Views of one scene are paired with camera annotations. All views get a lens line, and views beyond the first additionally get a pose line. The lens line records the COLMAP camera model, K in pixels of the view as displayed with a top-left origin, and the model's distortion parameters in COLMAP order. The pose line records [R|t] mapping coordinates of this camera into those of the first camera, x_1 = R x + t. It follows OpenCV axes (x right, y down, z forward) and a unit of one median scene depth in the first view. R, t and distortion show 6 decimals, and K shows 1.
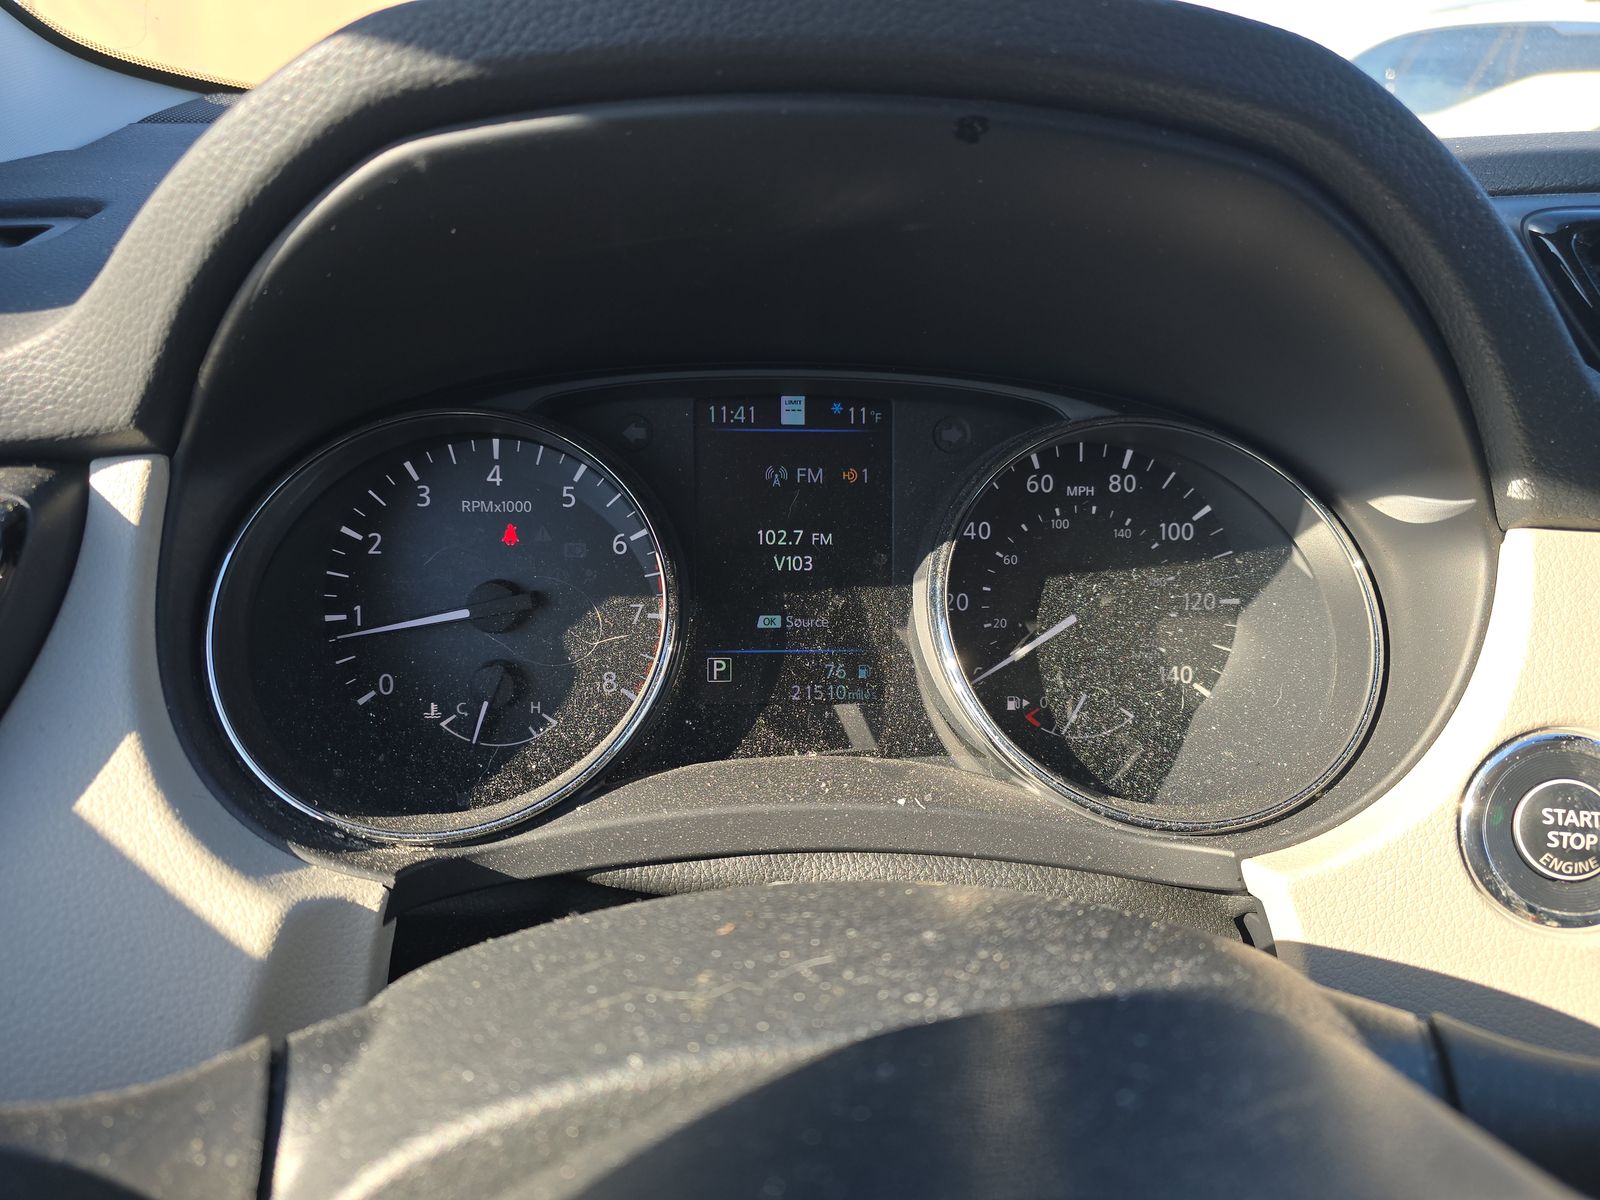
lens RADIAL K [[1082.6, 0, 801.0], [0, 1082.6, 631.6], [0, 0, 1]] dist [0.000944, -0.016857]
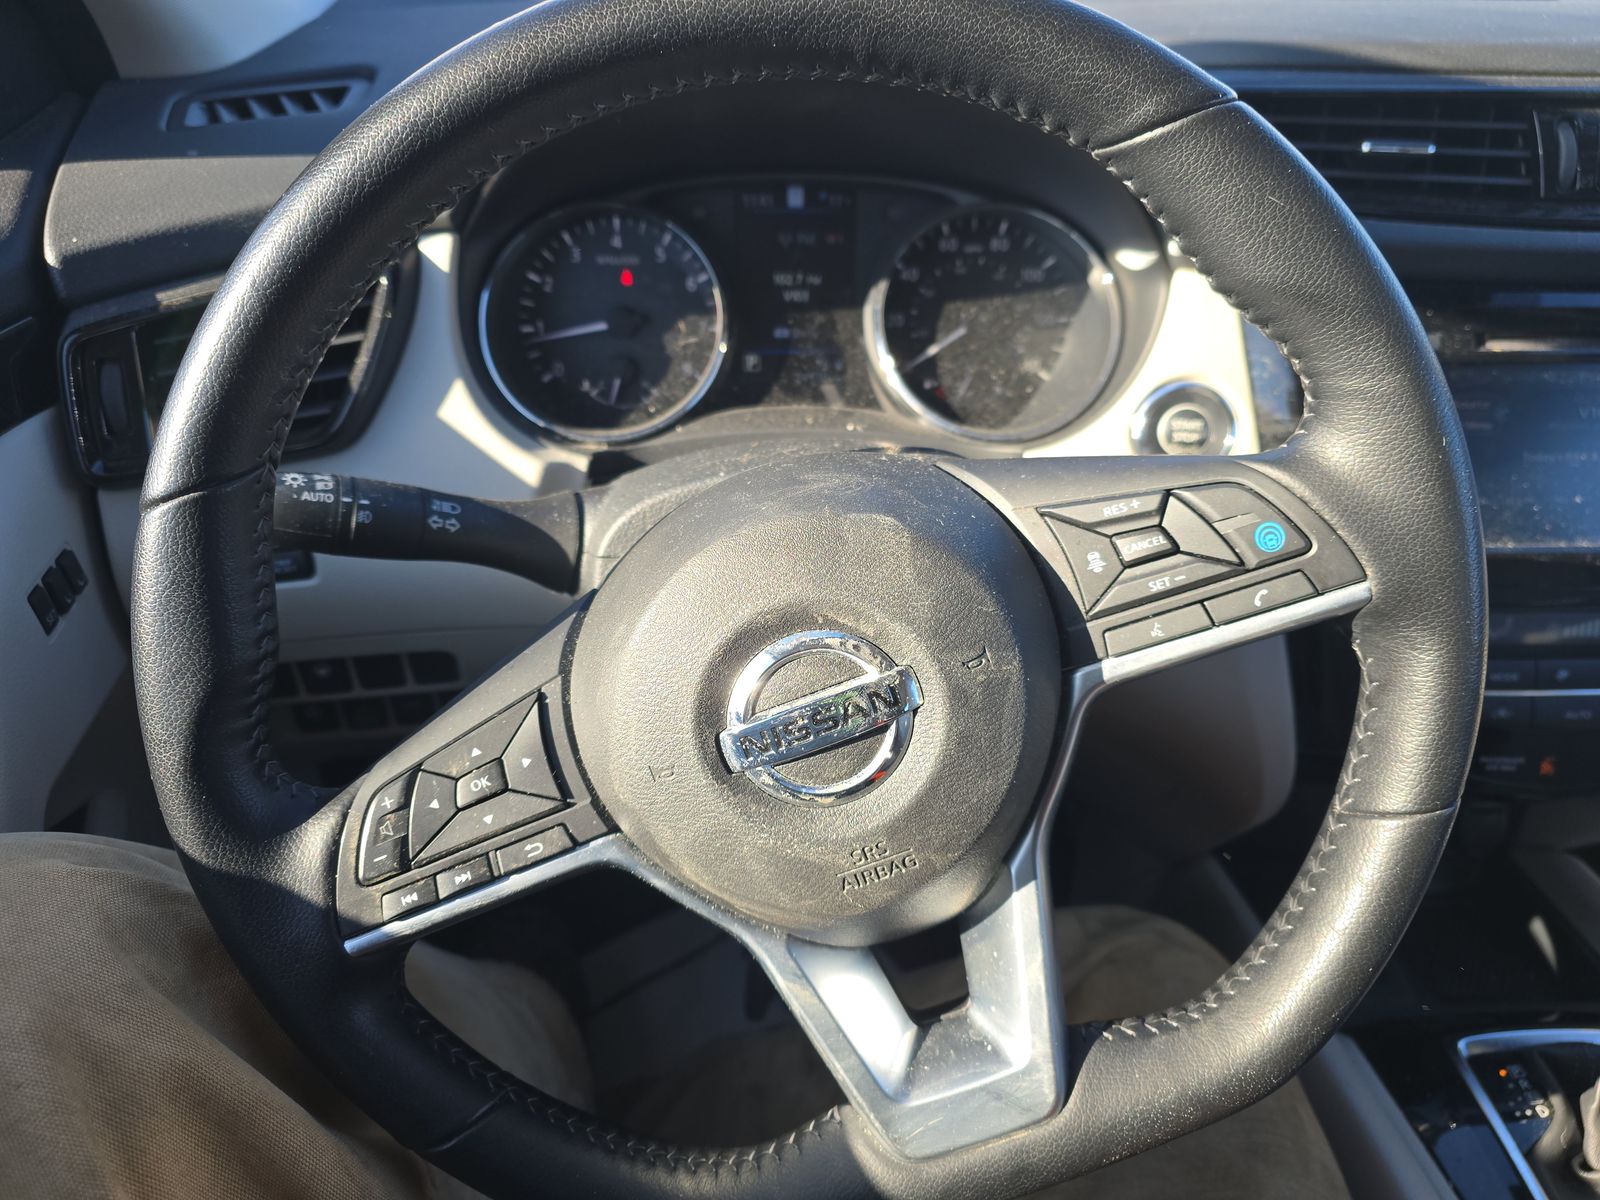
lens RADIAL K [[1082.6, 0, 801.0], [0, 1082.6, 631.6], [0, 0, 1]] dist [0.000944, -0.016857]
pose [[0.999461, 0.006092, -0.032260, 0.060024], [0.001045, 0.976232, 0.216726, 0.083255], [0.032814, -0.216643, 0.975699, -0.758972]]
